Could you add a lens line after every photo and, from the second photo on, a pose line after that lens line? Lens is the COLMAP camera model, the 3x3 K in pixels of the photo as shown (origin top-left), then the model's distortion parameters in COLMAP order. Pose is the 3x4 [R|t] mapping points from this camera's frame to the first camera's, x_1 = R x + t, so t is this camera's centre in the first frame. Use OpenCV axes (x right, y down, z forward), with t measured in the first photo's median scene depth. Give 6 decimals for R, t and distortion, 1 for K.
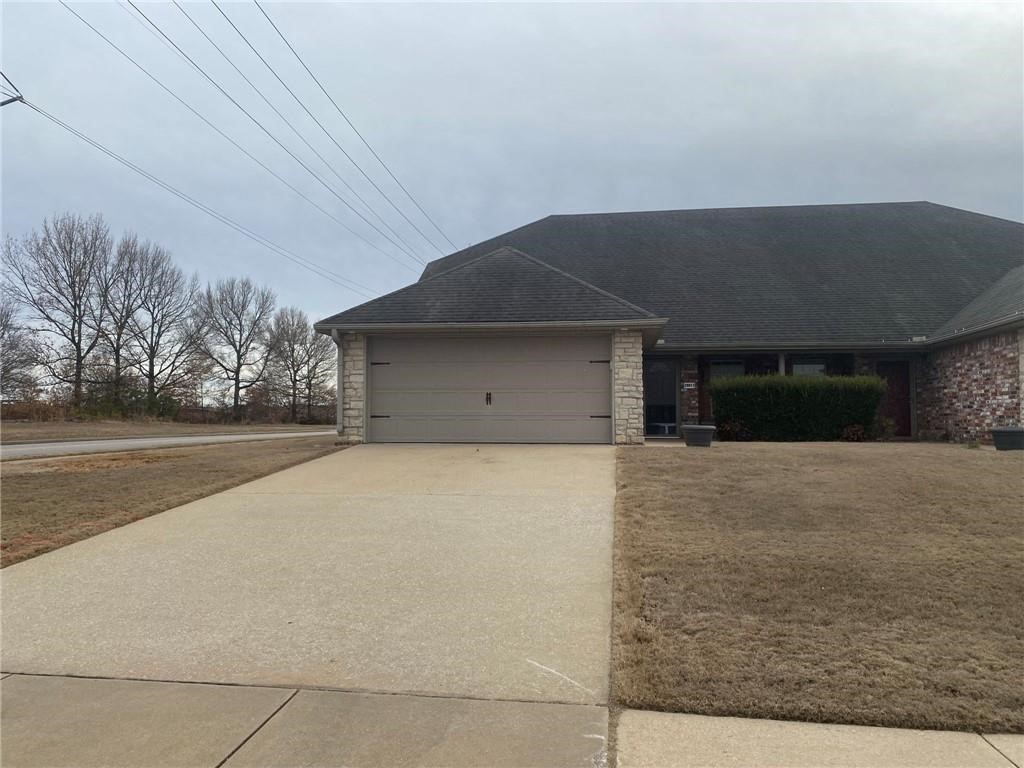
lens RADIAL K [[799.5, 0, 503.2], [0, 799.5, 380.3], [0, 0, 1]] dist [0.007185, -0.011345]
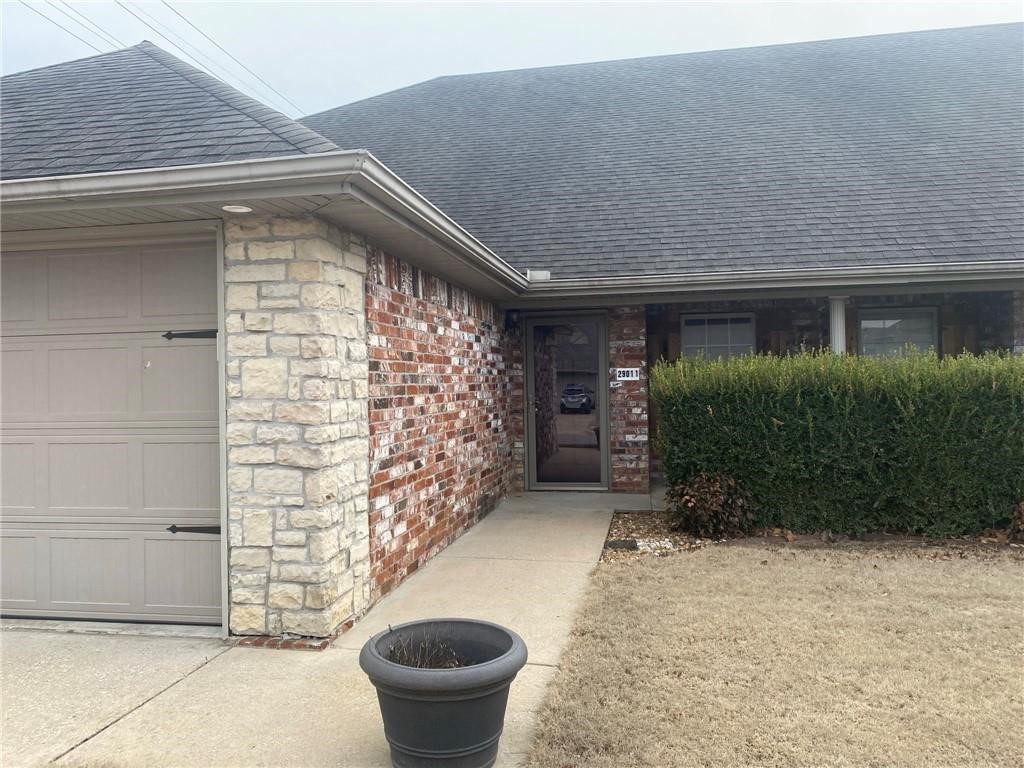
lens RADIAL K [[799.5, 0, 520.5], [0, 799.5, 388.1], [0, 0, 1]] dist [0.007185, -0.011345]
pose [[0.999329, -0.018669, -0.031508, 0.207607], [0.020625, 0.997805, 0.062931, -0.016874], [0.030264, -0.063539, 0.997520, 0.612130]]
